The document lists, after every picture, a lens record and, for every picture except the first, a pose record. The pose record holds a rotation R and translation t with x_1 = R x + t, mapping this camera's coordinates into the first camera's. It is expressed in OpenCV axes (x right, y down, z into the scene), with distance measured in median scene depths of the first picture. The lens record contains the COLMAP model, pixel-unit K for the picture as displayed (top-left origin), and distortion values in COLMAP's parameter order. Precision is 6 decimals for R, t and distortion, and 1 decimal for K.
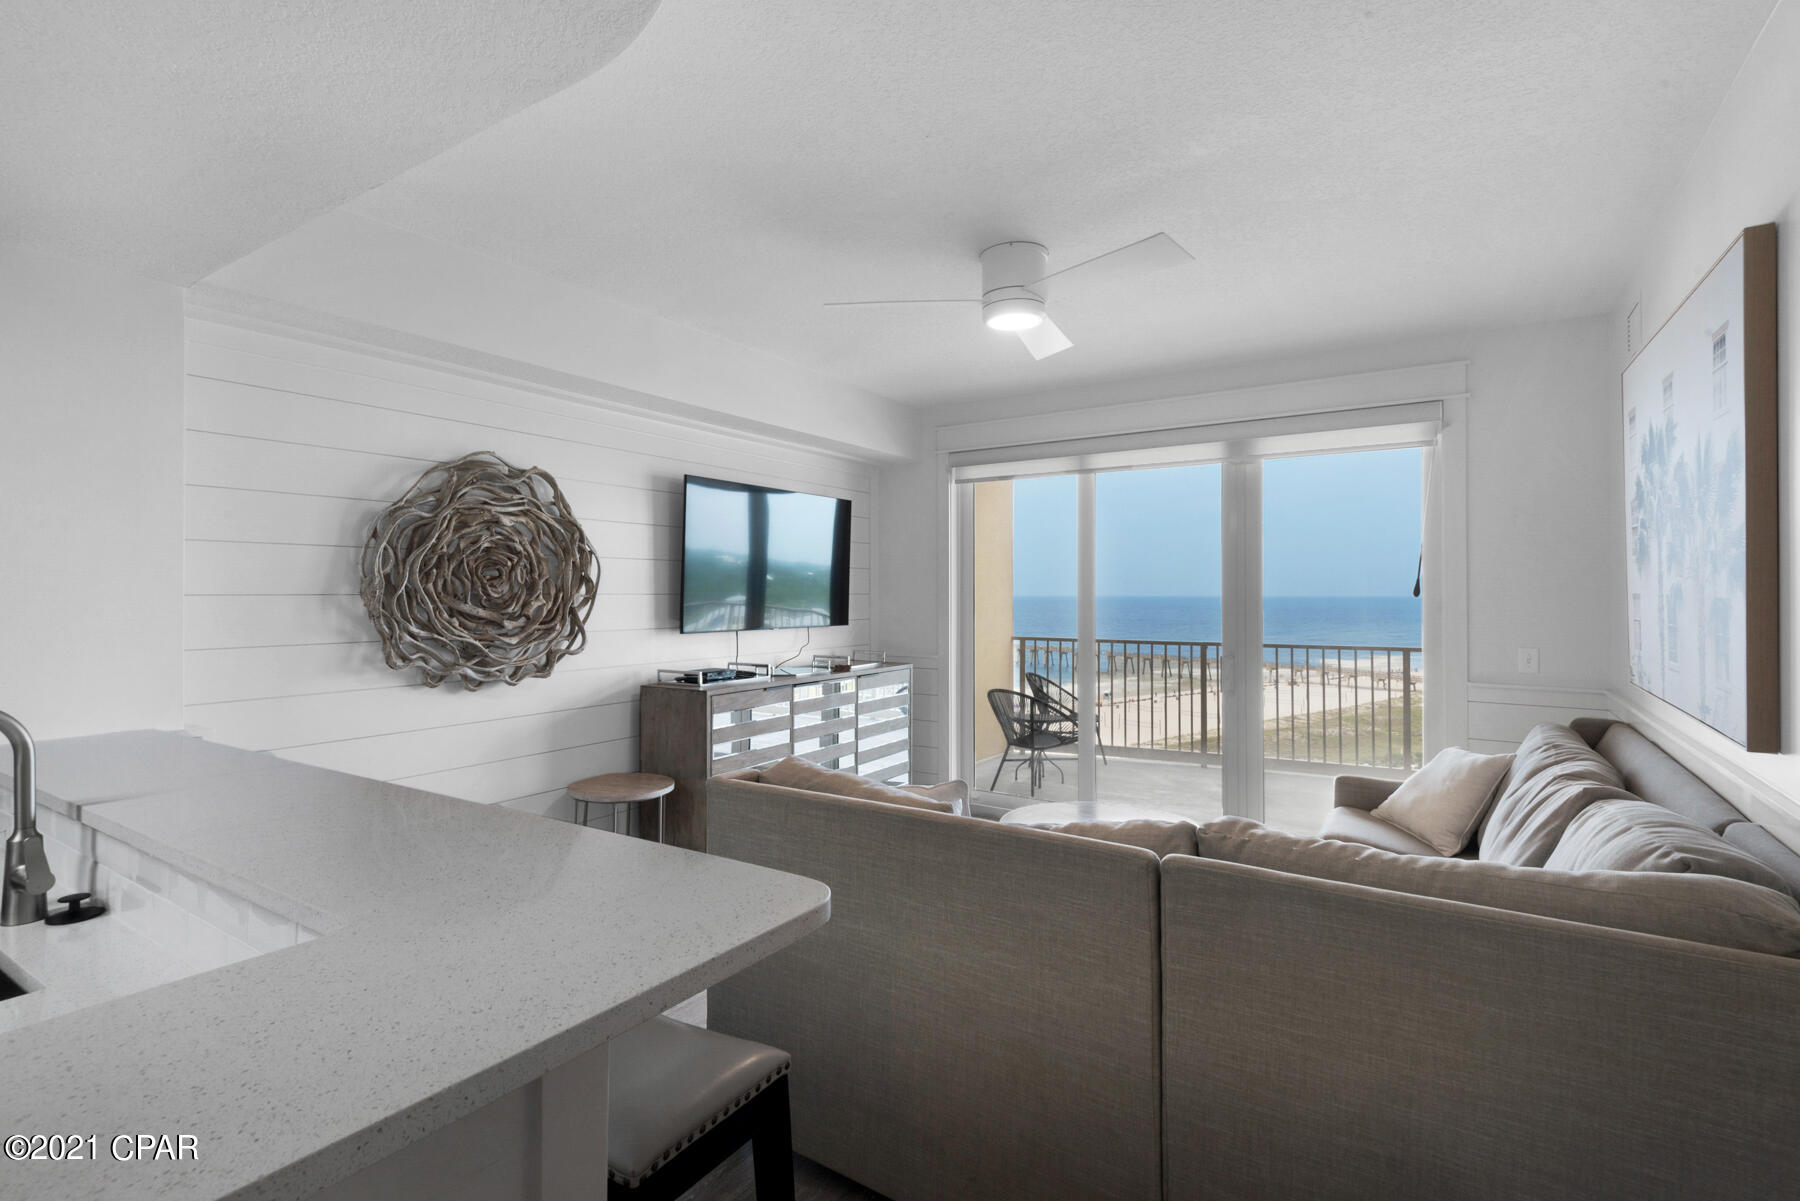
lens RADIAL K [[837.2, 0, 896.4], [0, 837.2, 594.8], [0, 0, 1]] dist [0.007513, -0.002423]
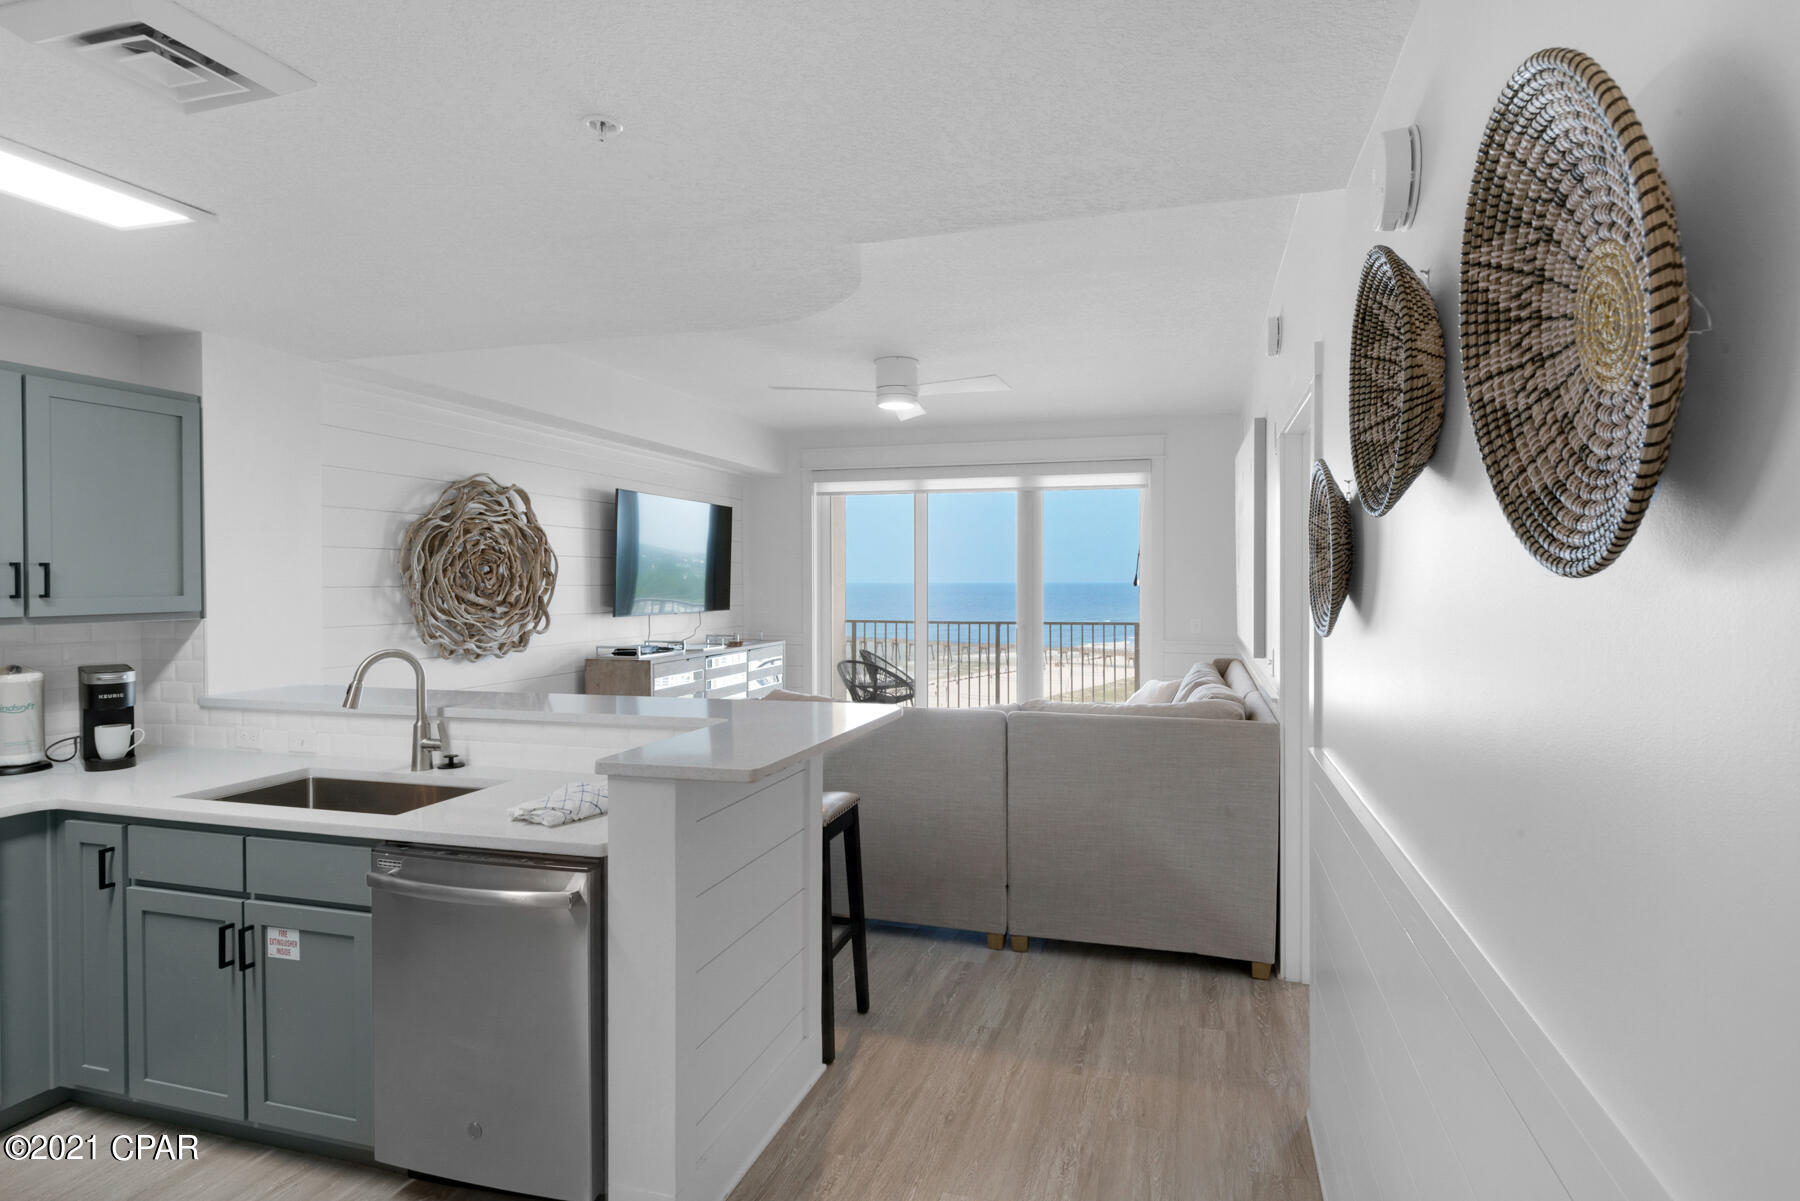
lens RADIAL K [[853.1, 0, 942.8], [0, 853.1, 587.6], [0, 0, 1]] dist [0.002291, -0.004985]
pose [[0.953938, -0.000554, 0.300004, -0.204876], [-0.001519, 0.999977, 0.006674, -0.007335], [-0.300000, -0.006822, 0.953915, -0.421957]]
